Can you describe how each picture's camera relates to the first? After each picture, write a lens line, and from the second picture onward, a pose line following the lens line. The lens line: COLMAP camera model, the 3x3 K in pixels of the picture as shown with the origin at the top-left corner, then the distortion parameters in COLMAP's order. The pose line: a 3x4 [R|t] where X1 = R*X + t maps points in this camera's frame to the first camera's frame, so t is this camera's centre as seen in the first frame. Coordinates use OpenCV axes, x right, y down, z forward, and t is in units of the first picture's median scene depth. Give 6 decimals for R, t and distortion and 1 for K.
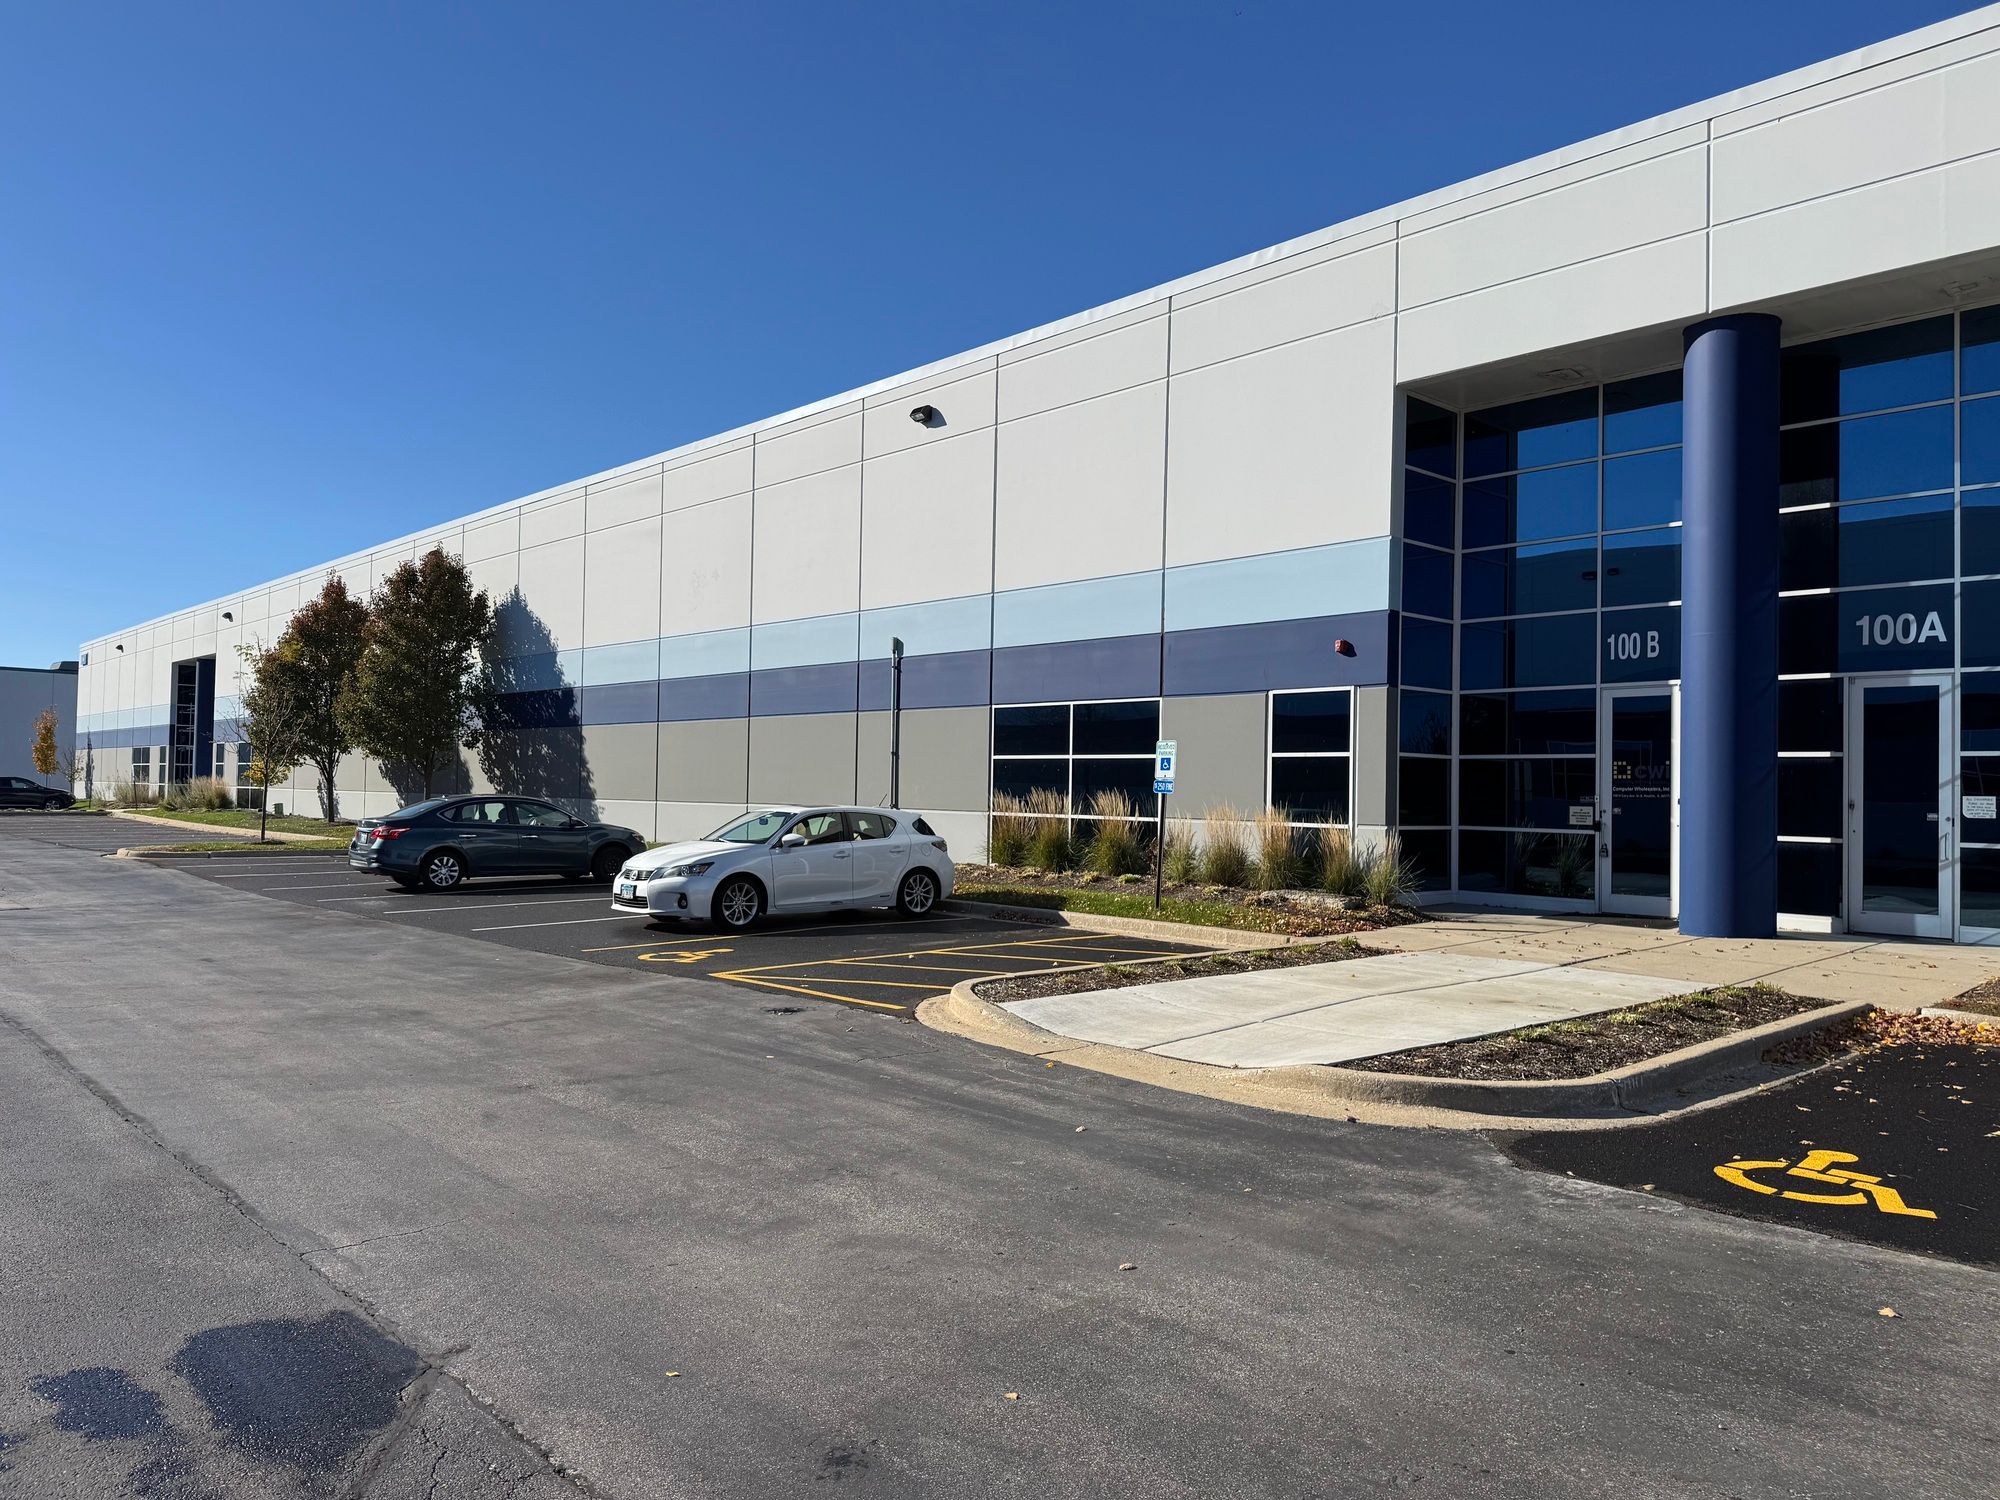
lens RADIAL K [[1387.2, 0, 999.3], [0, 1387.2, 756.2], [0, 0, 1]] dist [0.110109, -0.169053]
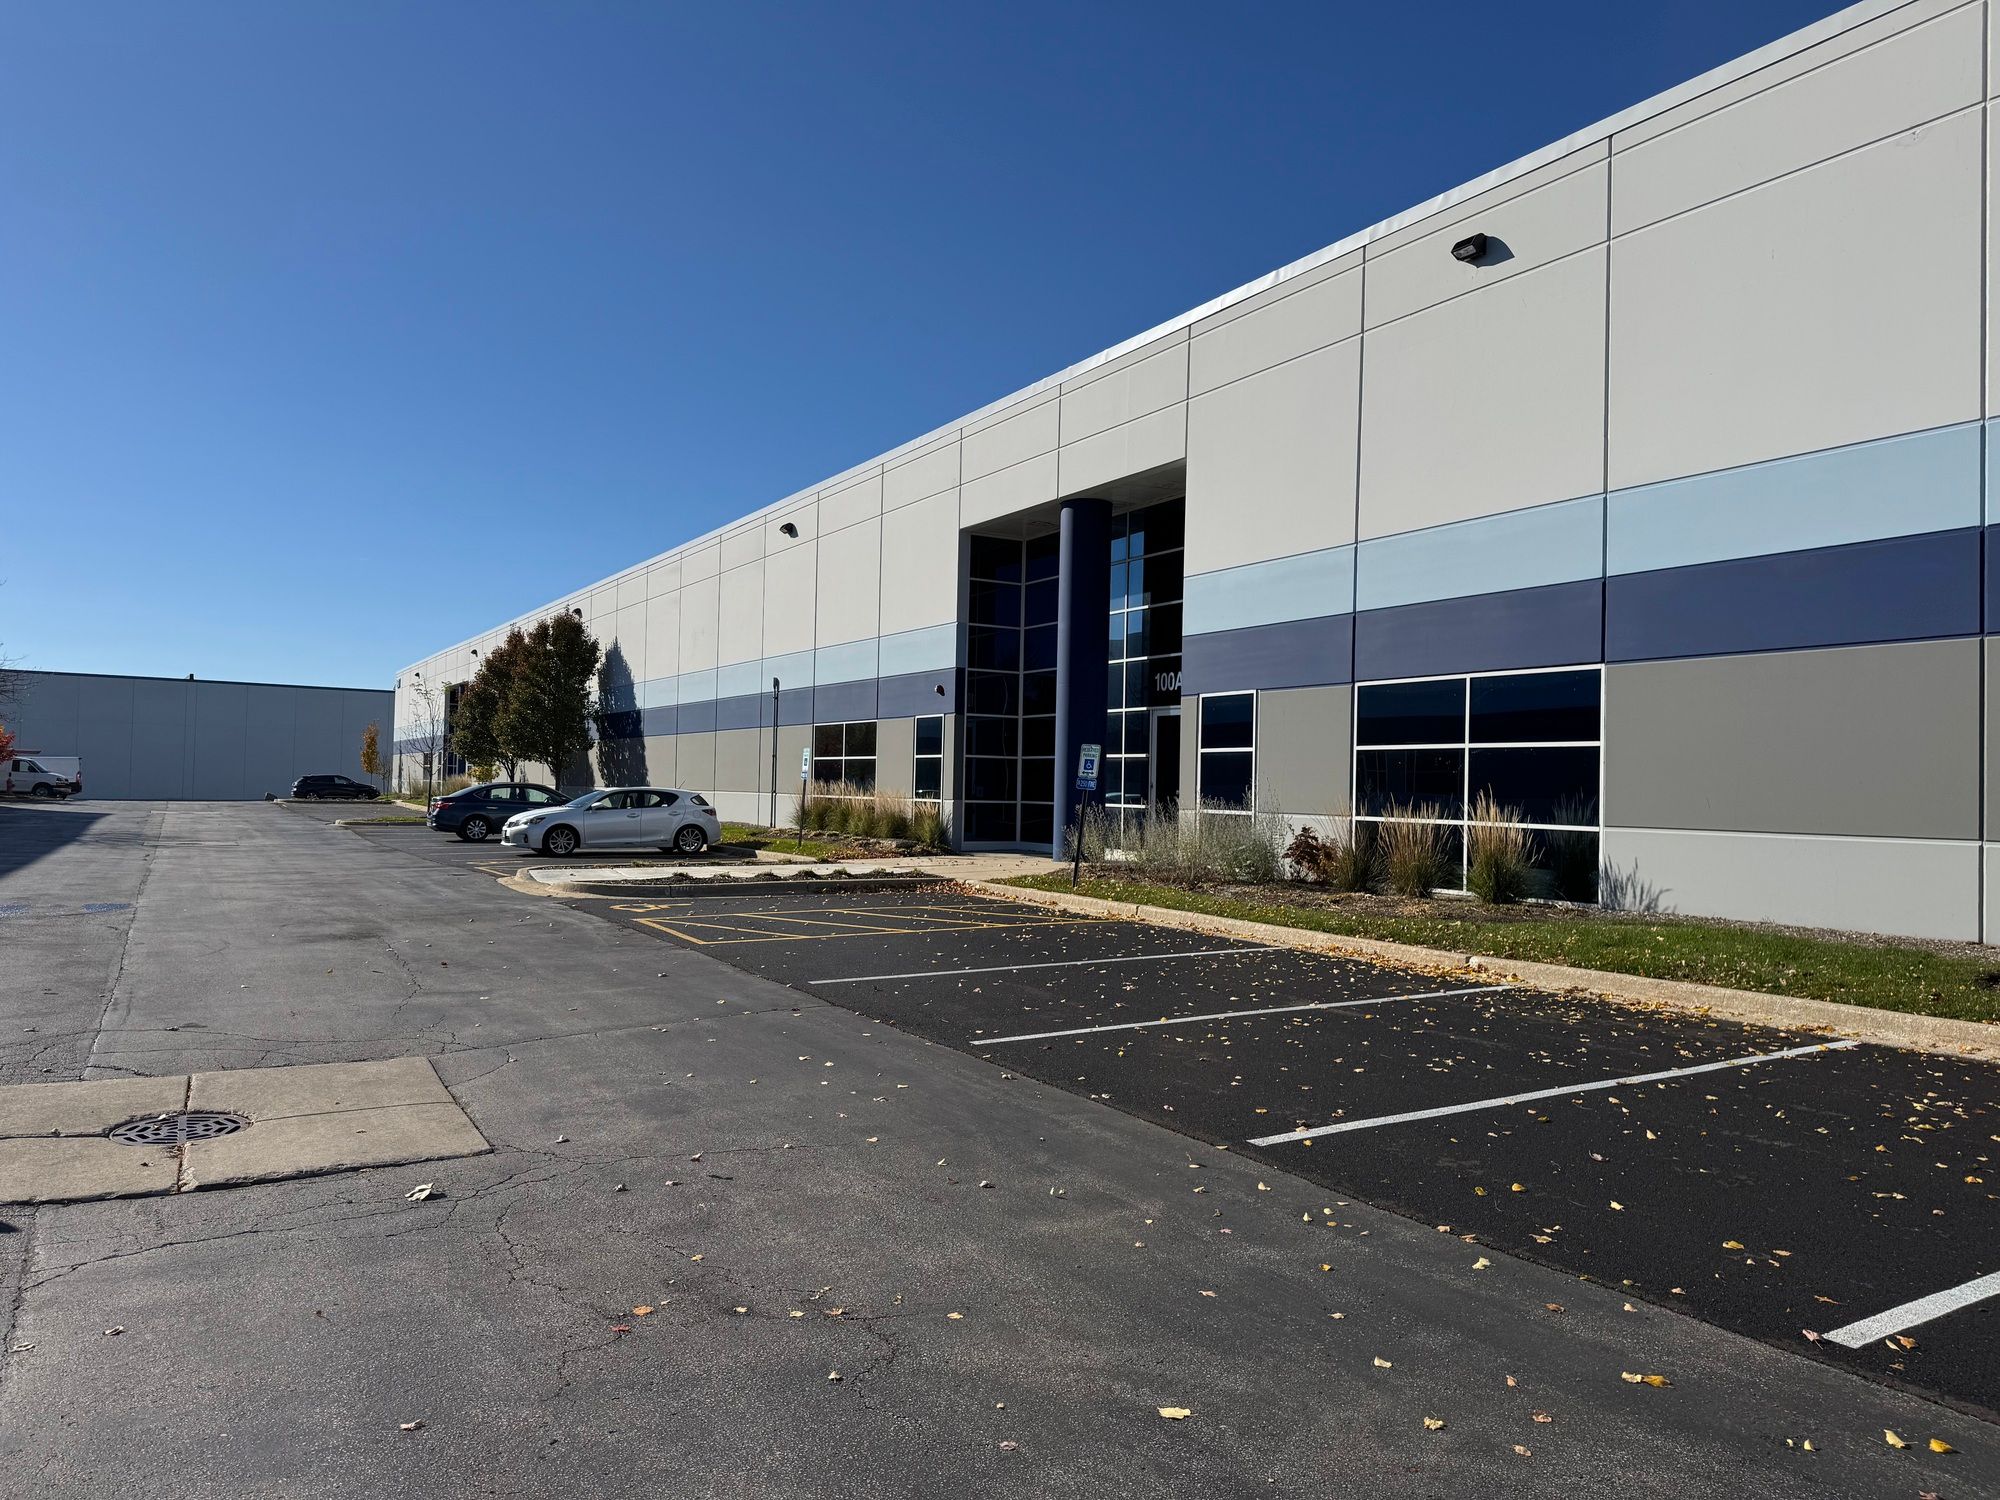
lens RADIAL K [[1379.9, 0, 1027.1], [0, 1379.9, 759.4], [0, 0, 1]] dist [0.110361, -0.162033]
pose [[0.980743, -0.001034, -0.195300, 0.667586], [0.000941, 0.999999, -0.000570, 0.003751], [0.195300, 0.000375, 0.980743, -0.557546]]
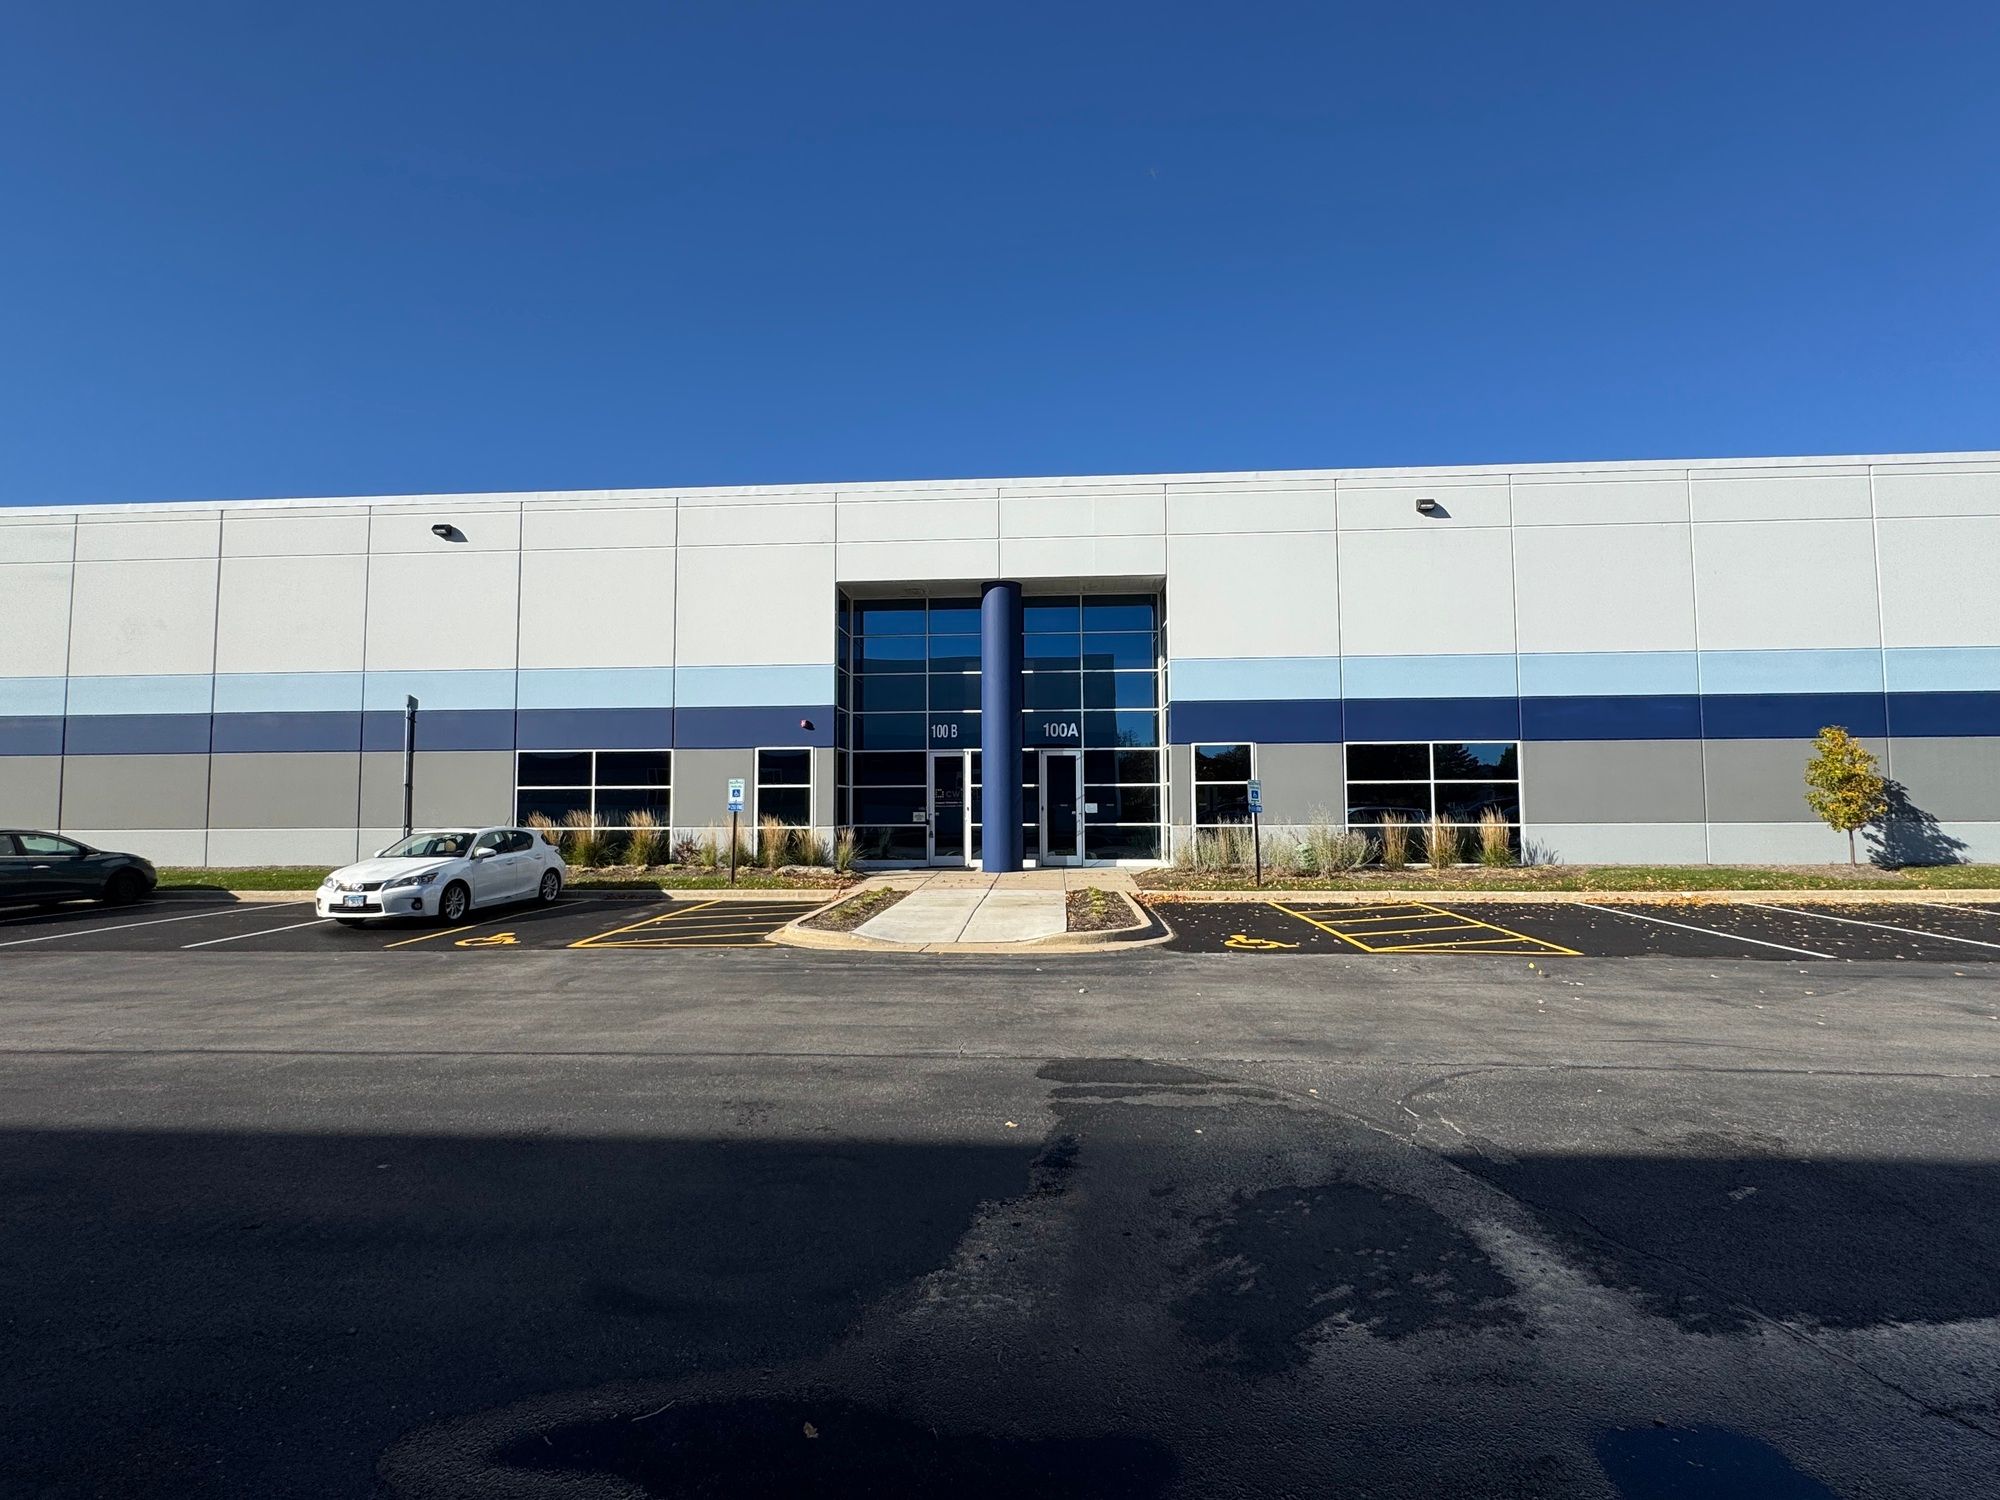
lens RADIAL K [[922.8, 0, 1000.0], [0, 922.8, 750.0], [0, 0, 1]] dist [-0.001561, -0.000046]
pose [[0.715319, 0.020660, 0.698492, -0.391109], [0.001202, 0.999525, -0.030796, -0.010589], [-0.698797, 0.022869, 0.714955, 0.006927]]
